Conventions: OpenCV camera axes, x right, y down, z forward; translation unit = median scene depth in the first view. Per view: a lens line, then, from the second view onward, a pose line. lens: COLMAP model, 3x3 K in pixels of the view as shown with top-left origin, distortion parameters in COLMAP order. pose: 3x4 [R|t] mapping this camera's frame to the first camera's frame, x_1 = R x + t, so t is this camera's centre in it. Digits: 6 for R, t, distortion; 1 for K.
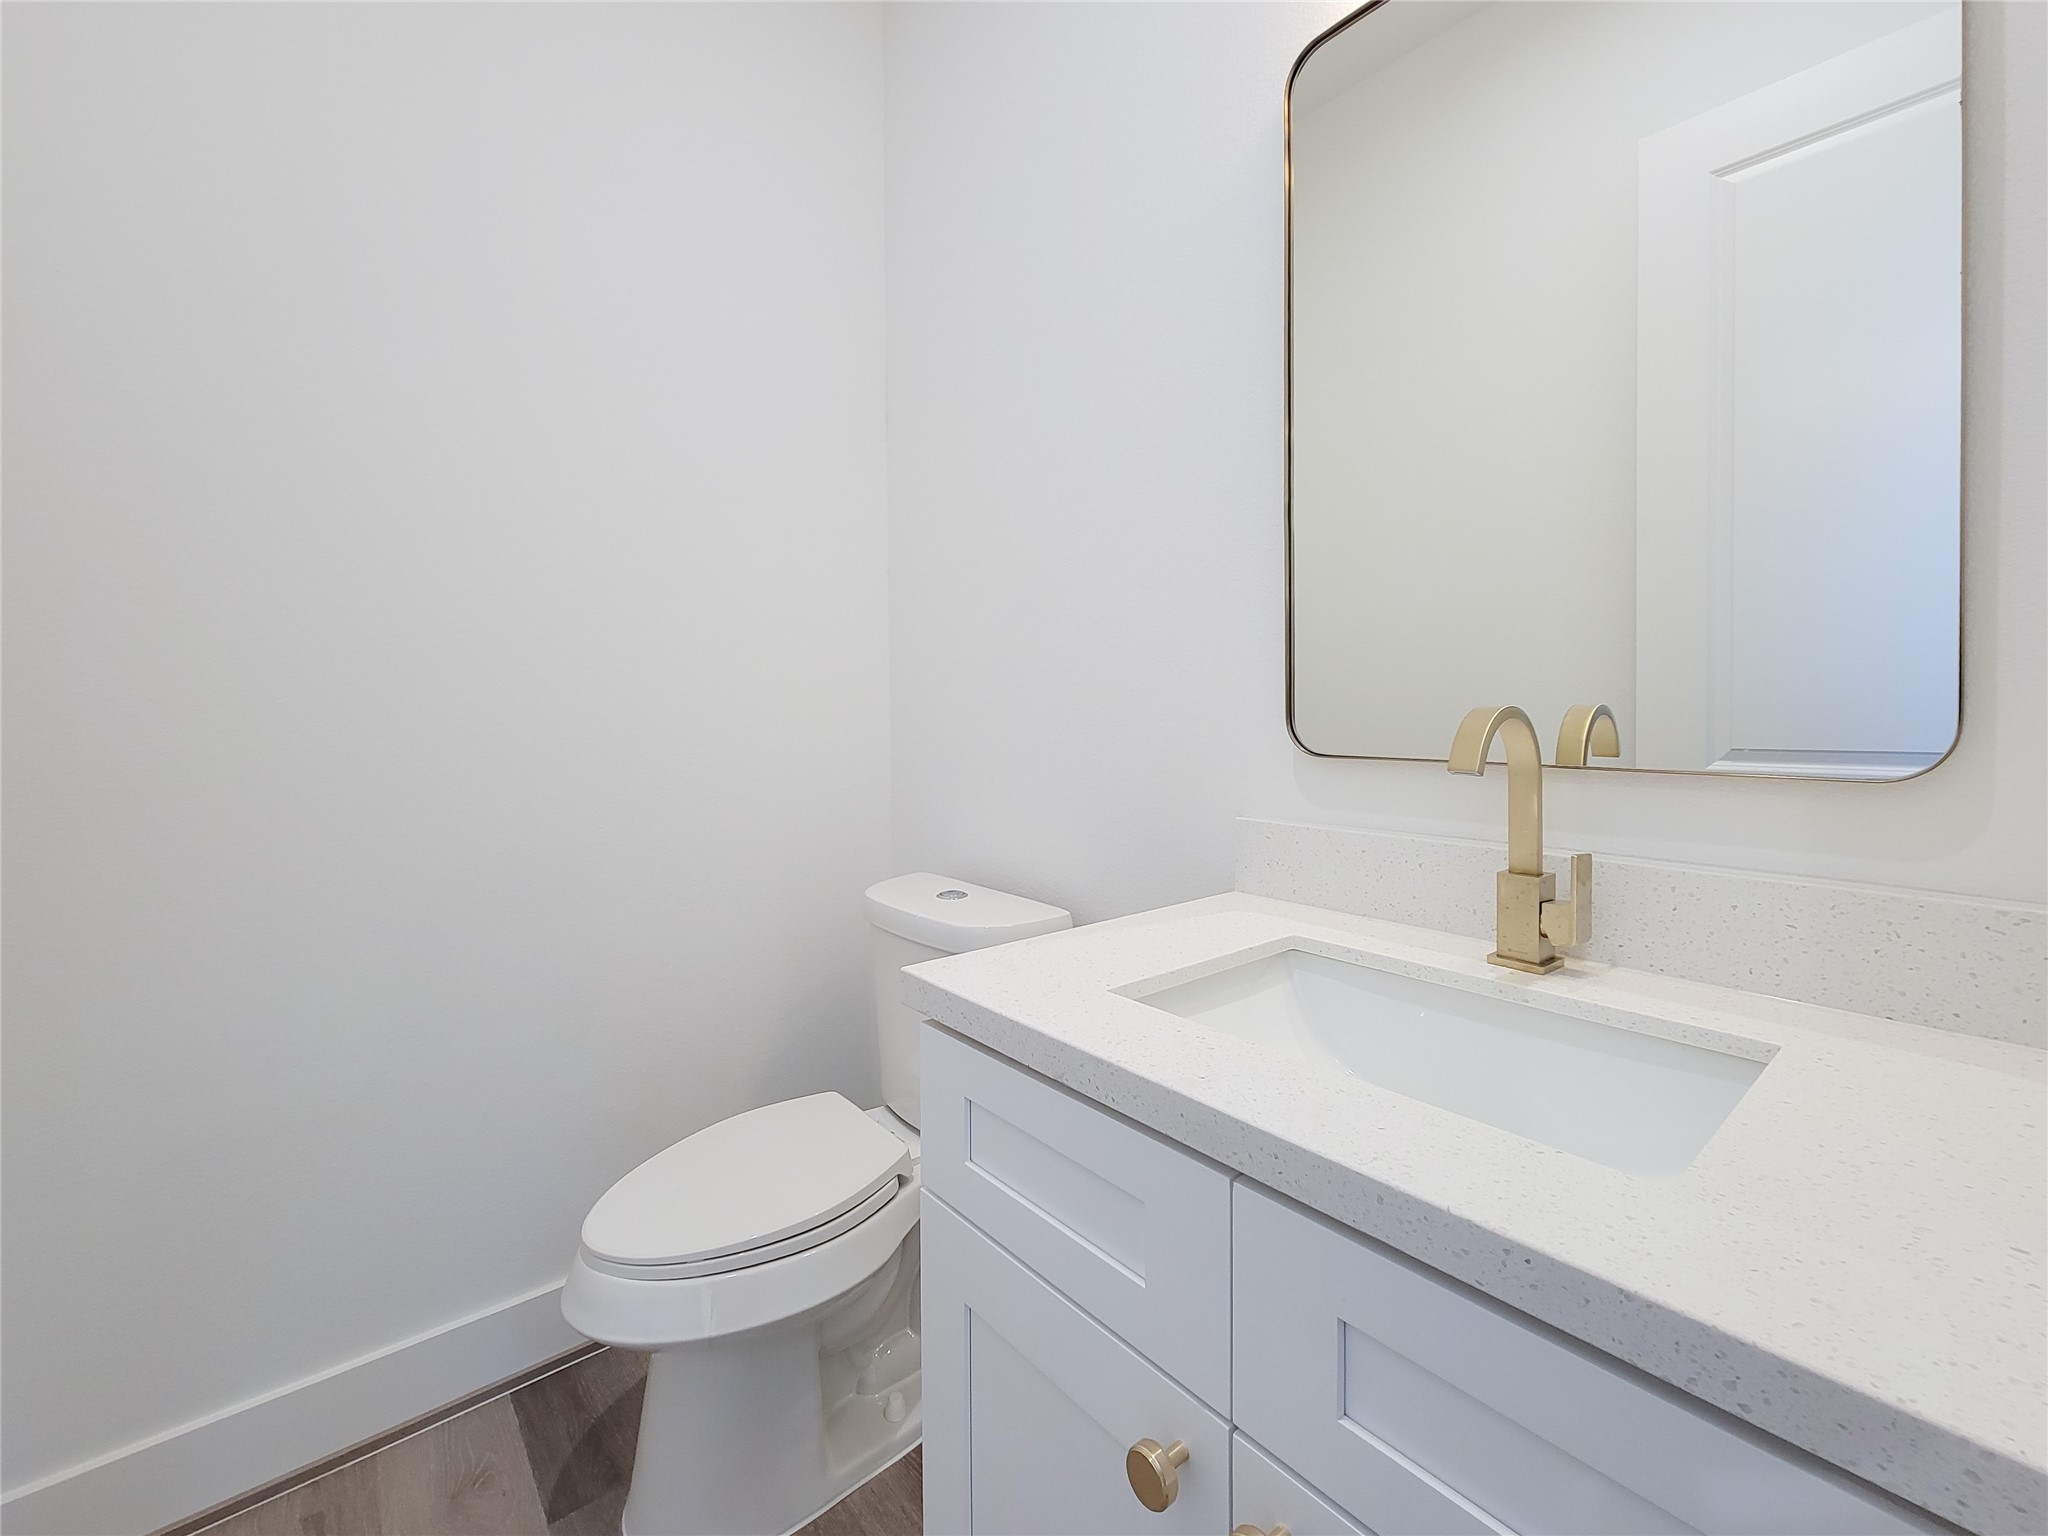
lens RADIAL K [[837.1, 0, 1017.1], [0, 837.1, 612.2], [0, 0, 1]] dist [-0.001840, -0.000794]
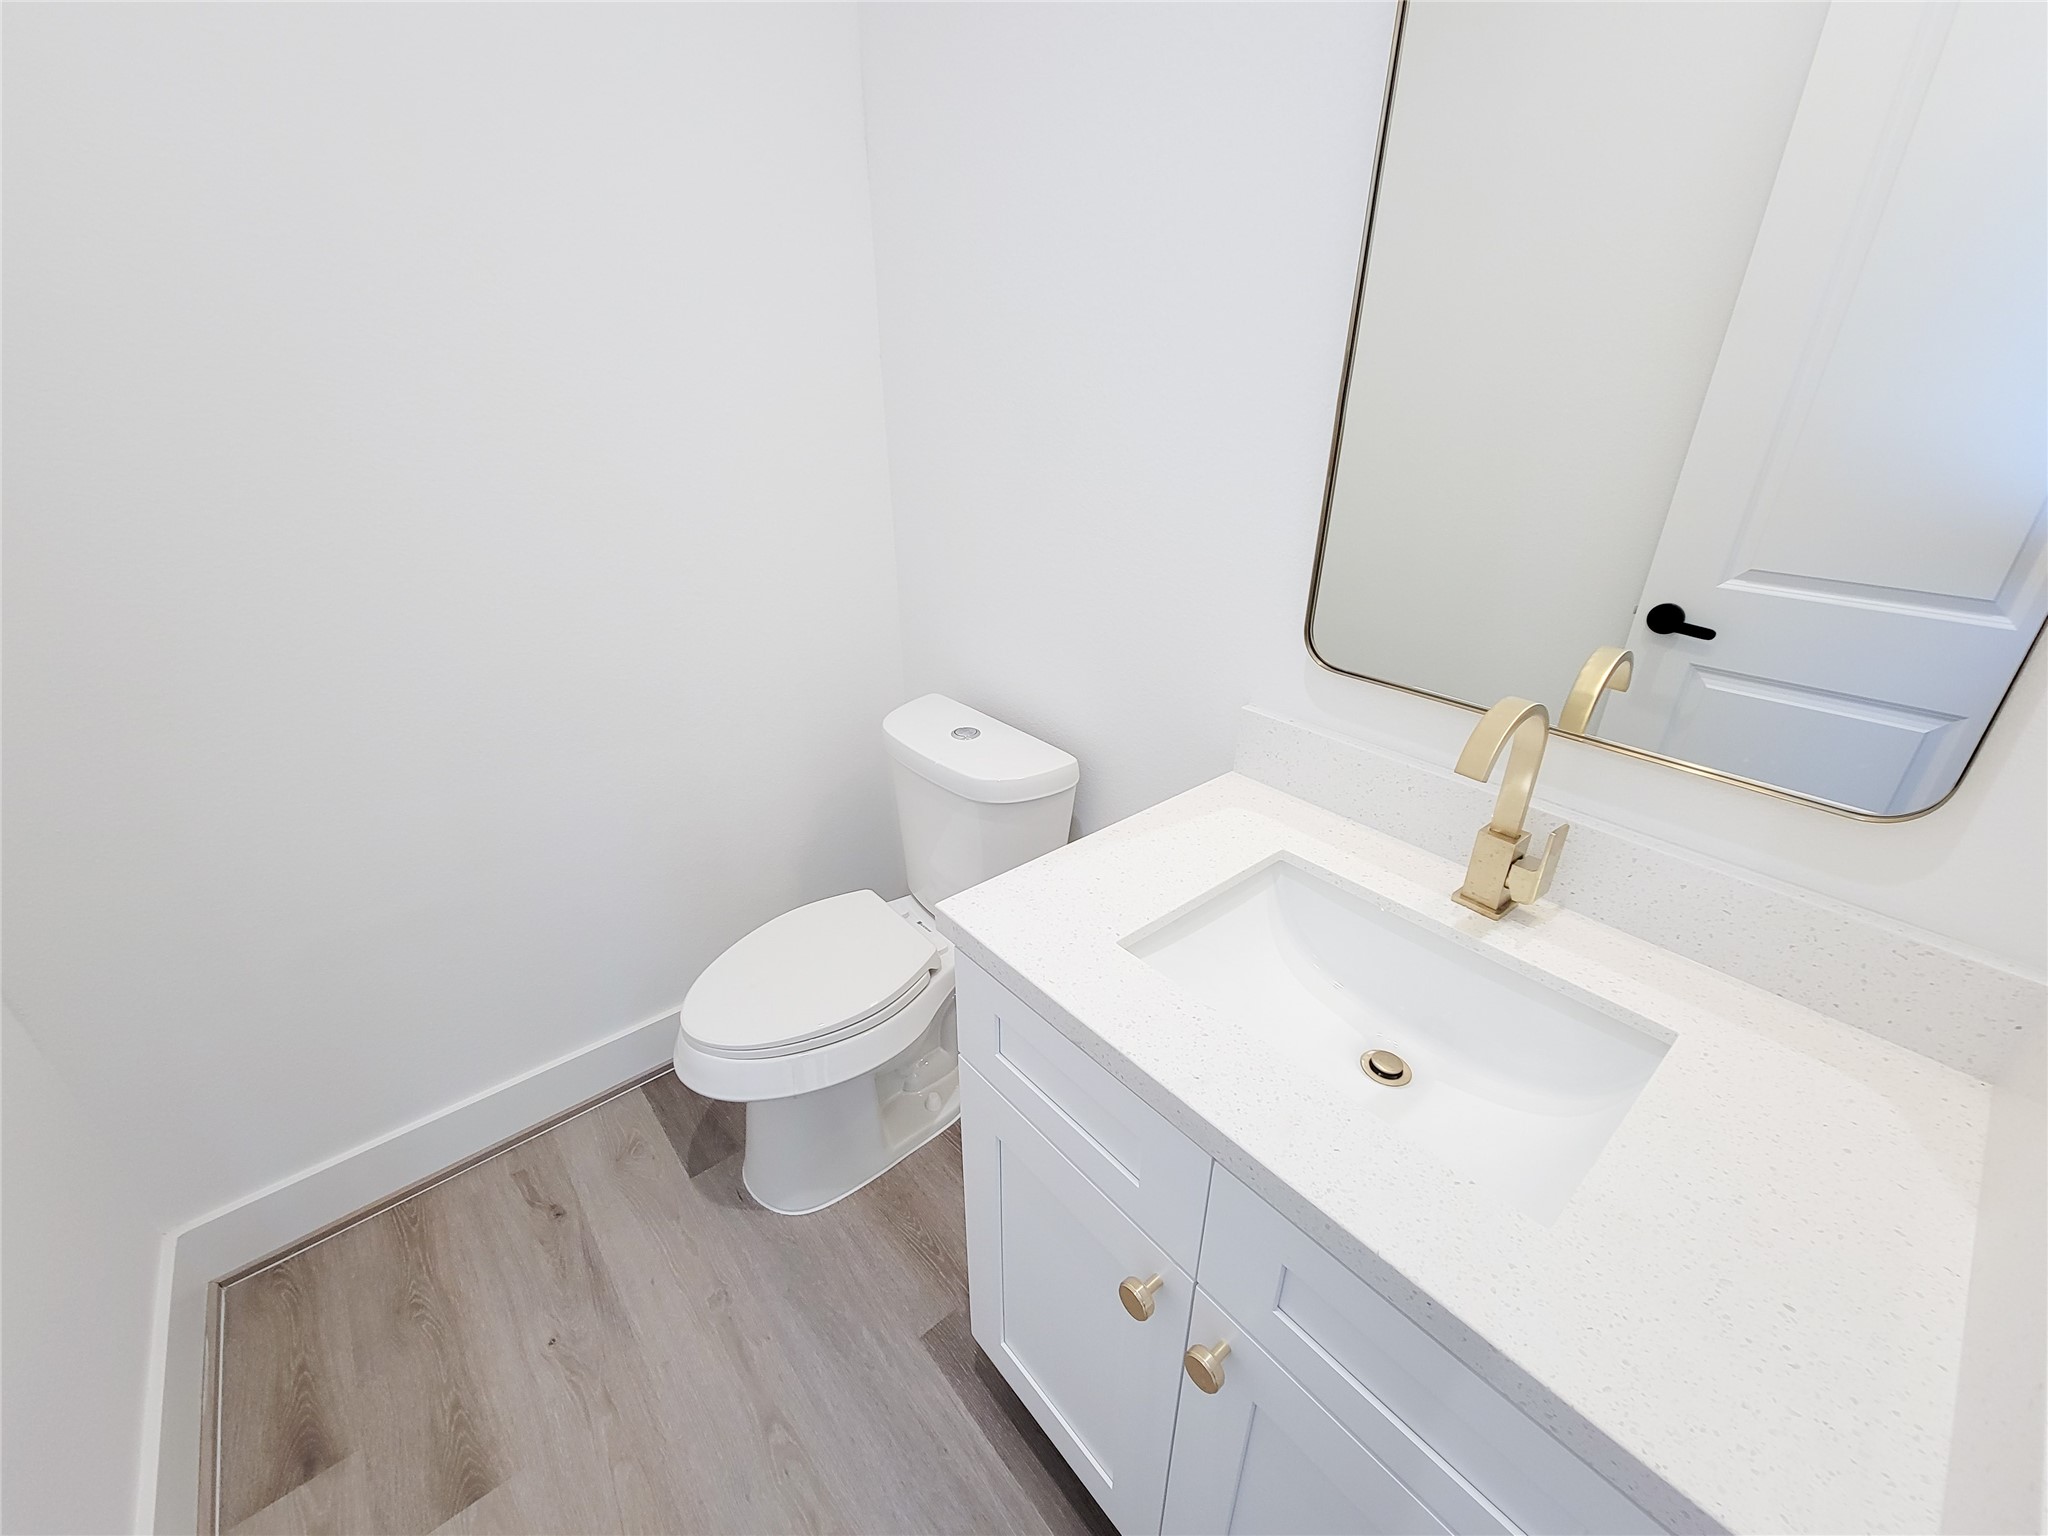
lens RADIAL K [[837.1, 0, 1023.4], [0, 837.1, 765.9], [0, 0, 1]] dist [-0.001840, -0.000794]
pose [[0.999970, 0.006444, 0.004317, -0.014444], [-0.007676, 0.902123, 0.431411, -0.134960], [-0.001115, -0.431431, 0.902145, 0.032061]]
